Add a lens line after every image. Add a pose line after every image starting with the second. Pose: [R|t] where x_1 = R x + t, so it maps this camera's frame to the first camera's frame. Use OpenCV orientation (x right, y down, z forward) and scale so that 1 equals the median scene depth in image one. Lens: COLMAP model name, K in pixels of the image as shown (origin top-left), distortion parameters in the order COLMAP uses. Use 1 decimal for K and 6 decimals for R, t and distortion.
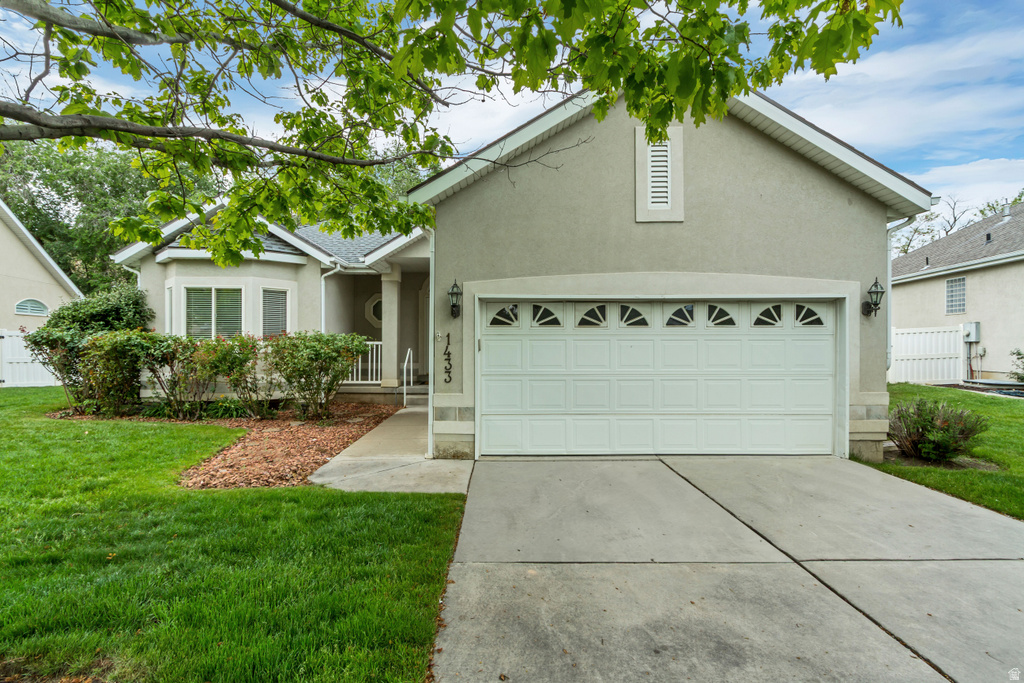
lens RADIAL K [[472.4, 0, 512.0], [0, 472.4, 341.5], [0, 0, 1]] dist [-0.057242, 0.021828]
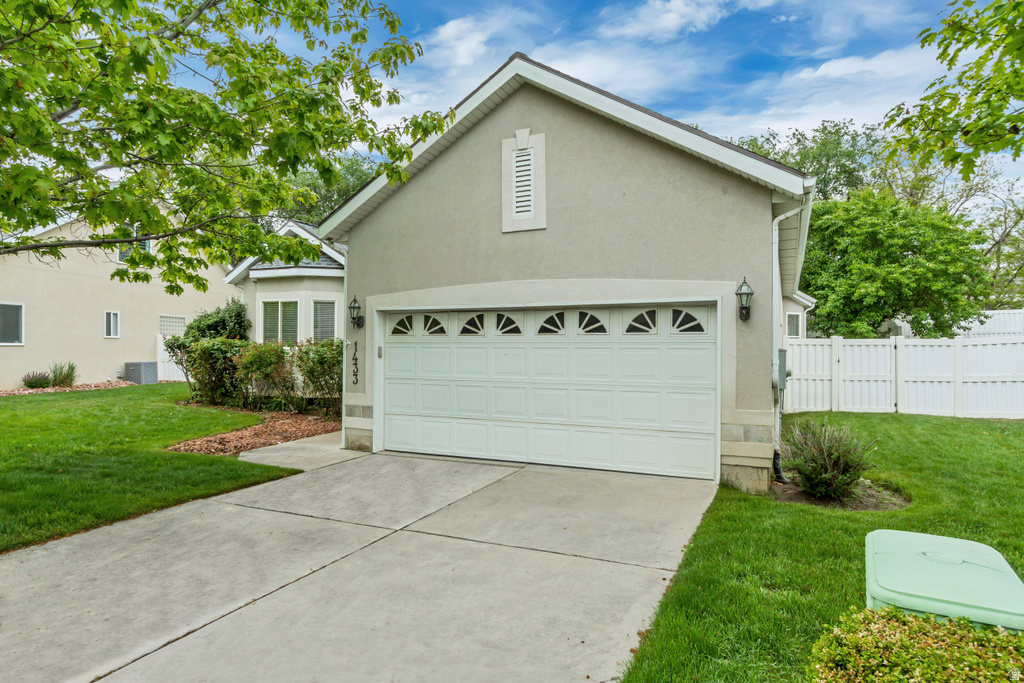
lens RADIAL K [[568.6, 0, 512.0], [0, 568.6, 341.5], [0, 0, 1]] dist [-0.017186, 0.000805]
pose [[0.924327, 0.000241, -0.381601, 0.747761], [-0.007645, 0.999811, -0.017887, 0.005268], [0.381525, 0.019451, 0.924154, -0.137858]]
